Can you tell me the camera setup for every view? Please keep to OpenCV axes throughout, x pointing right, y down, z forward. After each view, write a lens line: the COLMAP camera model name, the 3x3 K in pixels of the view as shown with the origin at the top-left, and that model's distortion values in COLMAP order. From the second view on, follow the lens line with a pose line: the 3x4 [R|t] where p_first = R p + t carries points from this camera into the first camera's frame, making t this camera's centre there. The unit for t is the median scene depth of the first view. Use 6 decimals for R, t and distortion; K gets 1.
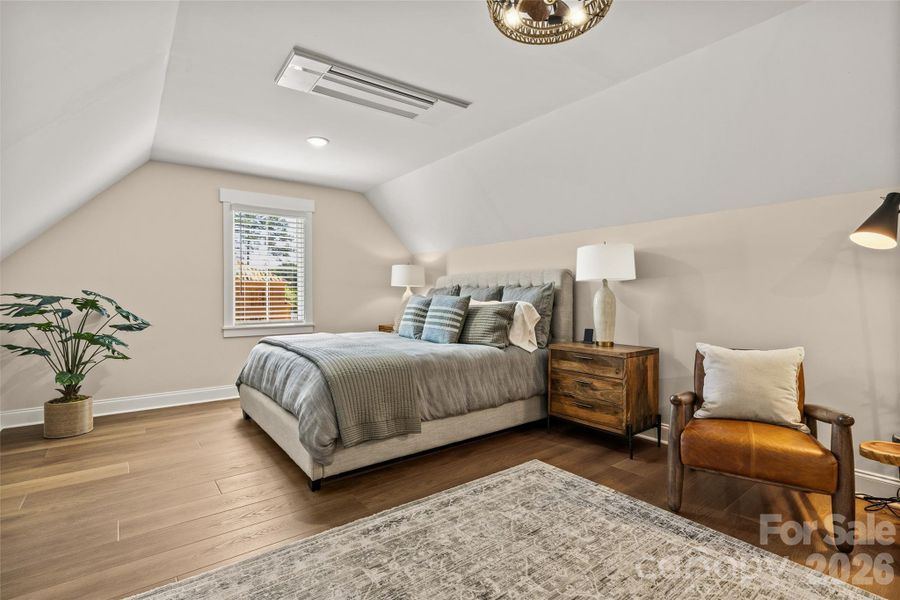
lens RADIAL K [[423.3, 0, 449.6], [0, 423.3, 302.8], [0, 0, 1]] dist [-0.000478, -0.000250]
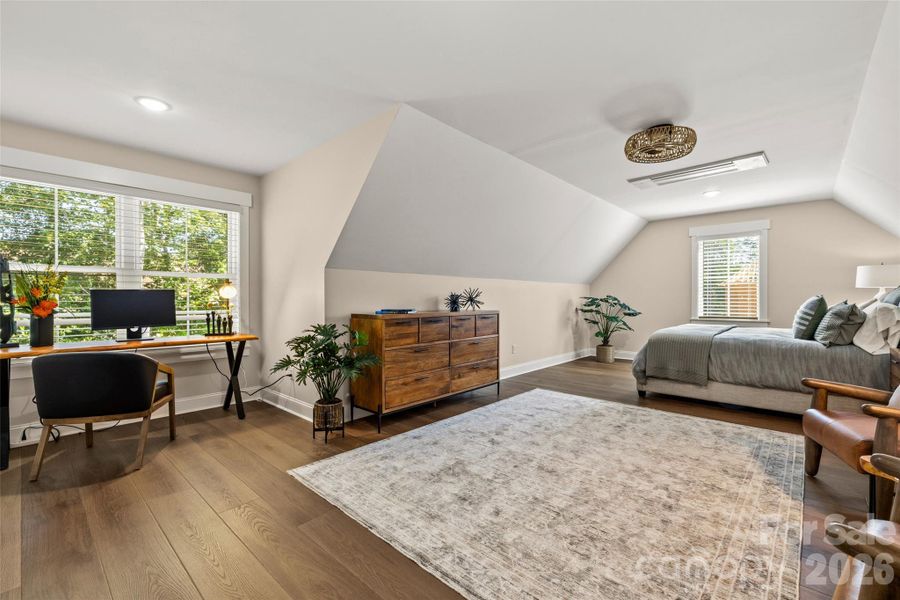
lens RADIAL K [[393.2, 0, 450.0], [0, 393.2, 300.3], [0, 0, 1]] dist [-0.016687, 0.000148]
pose [[0.176874, 0.004771, -0.984222, 0.958289], [-0.014670, 0.999890, 0.002210, 0.002575], [0.984124, 0.014047, 0.176925, -0.147914]]
